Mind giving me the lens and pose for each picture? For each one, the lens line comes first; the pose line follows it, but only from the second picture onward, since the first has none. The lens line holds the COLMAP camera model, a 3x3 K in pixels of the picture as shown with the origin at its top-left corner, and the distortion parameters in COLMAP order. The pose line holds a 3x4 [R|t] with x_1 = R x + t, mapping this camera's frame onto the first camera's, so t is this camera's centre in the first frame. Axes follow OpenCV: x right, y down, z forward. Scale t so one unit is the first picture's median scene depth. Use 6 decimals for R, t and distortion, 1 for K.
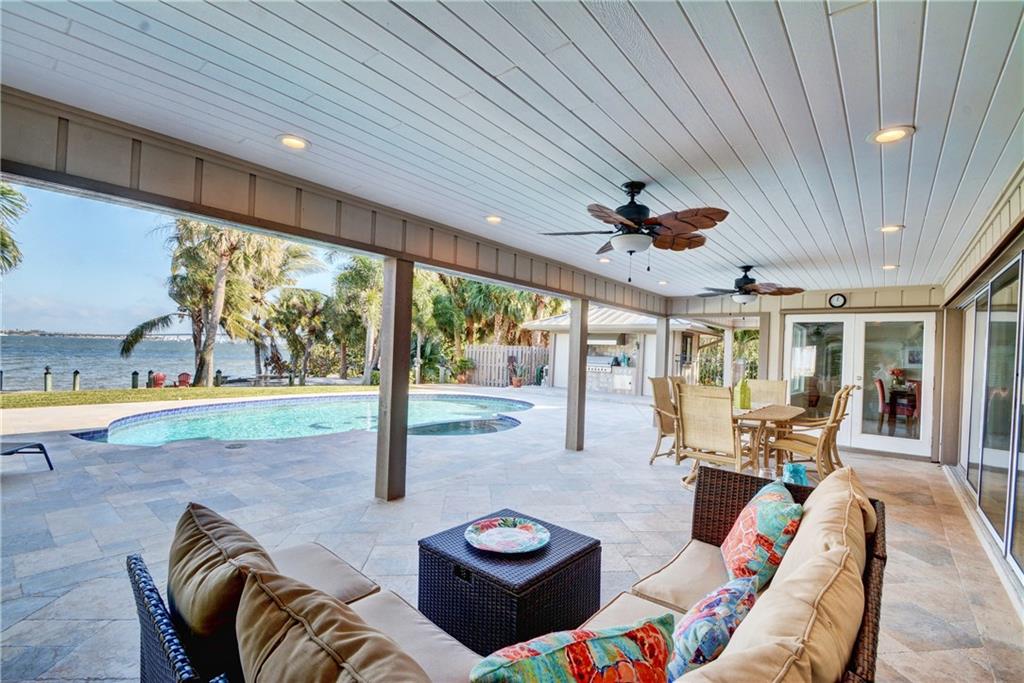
lens RADIAL K [[445.8, 0, 513.3], [0, 445.8, 347.8], [0, 0, 1]] dist [0.012354, 0.000037]
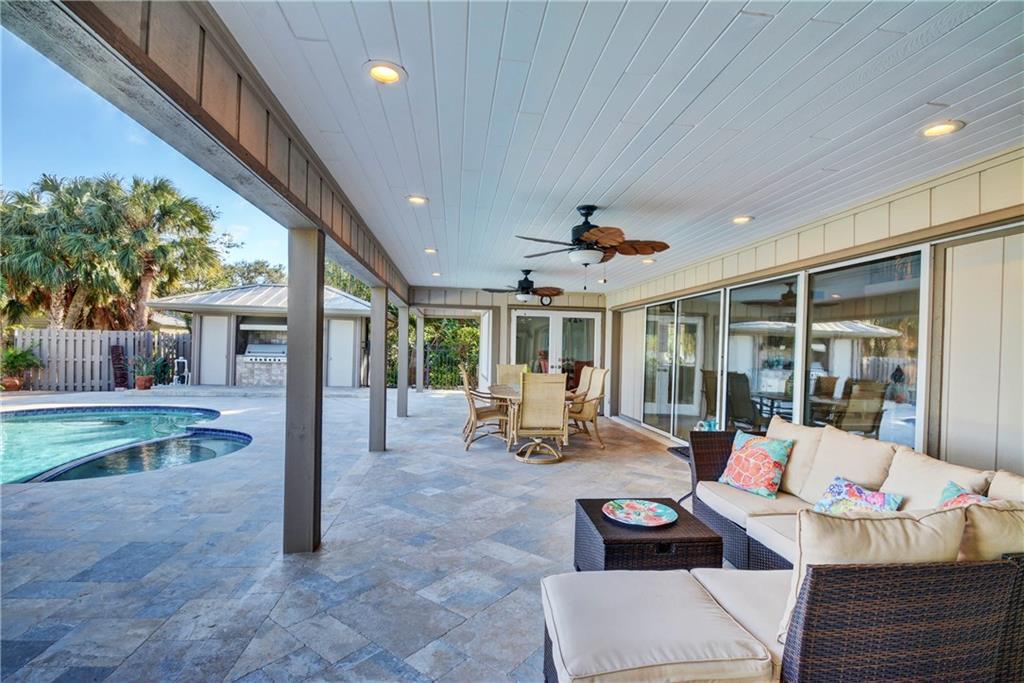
lens RADIAL K [[482.1, 0, 509.1], [0, 482.1, 346.3], [0, 0, 1]] dist [-0.007914, -0.000574]
pose [[0.693847, -0.020066, 0.719843, -0.435742], [-0.003473, 0.999507, 0.031210, -0.020372], [-0.720114, -0.024155, 0.693435, 0.145568]]
